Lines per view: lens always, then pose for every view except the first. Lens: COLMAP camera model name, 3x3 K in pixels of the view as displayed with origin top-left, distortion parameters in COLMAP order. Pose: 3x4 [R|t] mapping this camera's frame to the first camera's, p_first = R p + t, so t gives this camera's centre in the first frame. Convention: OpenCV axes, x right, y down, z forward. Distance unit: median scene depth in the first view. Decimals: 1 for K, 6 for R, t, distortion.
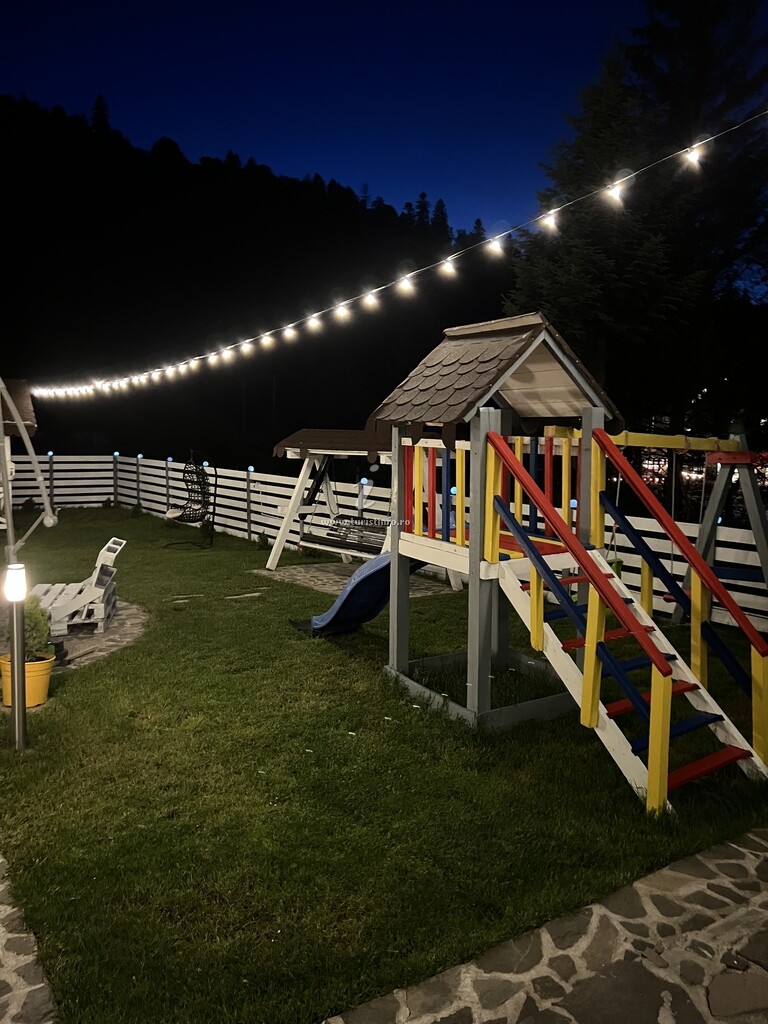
lens RADIAL K [[744.0, 0, 384.0], [0, 744.0, 512.0], [0, 0, 1]] dist [0.003118, -0.060973]
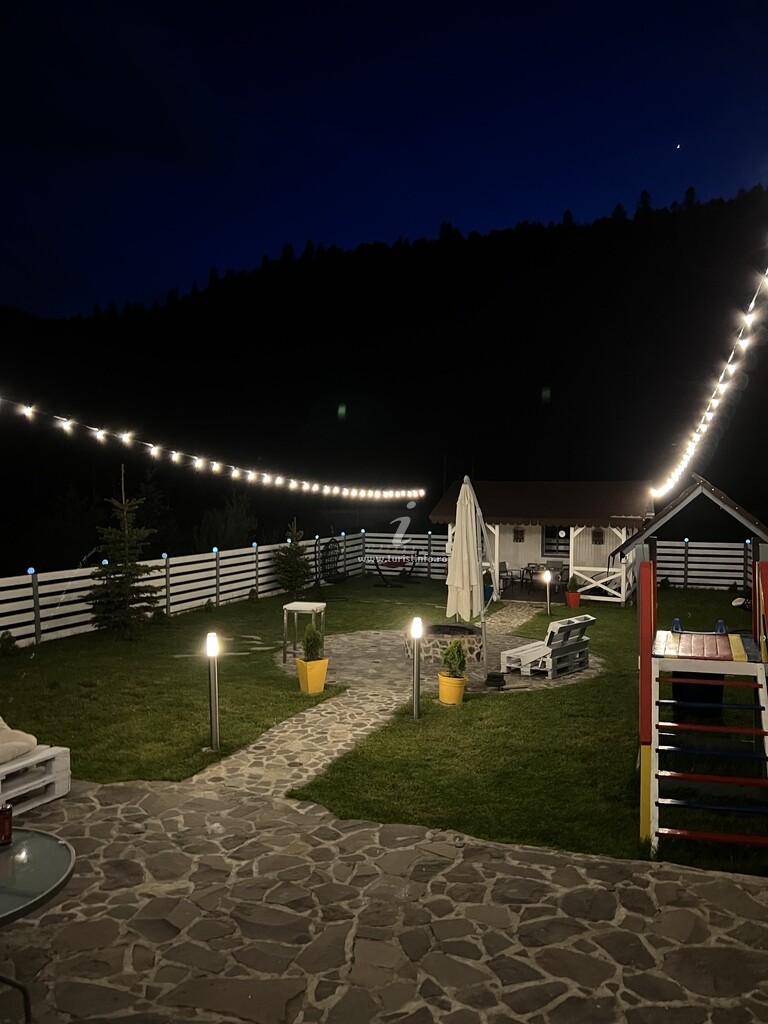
lens RADIAL K [[744.0, 0, 384.0], [0, 744.0, 512.0], [0, 0, 1]] dist [0.003118, -0.060973]
pose [[0.579624, -0.002816, -0.814879, 0.614962], [-0.077975, 0.995214, -0.058904, -0.050558], [0.811145, 0.097683, 0.576630, -0.126858]]
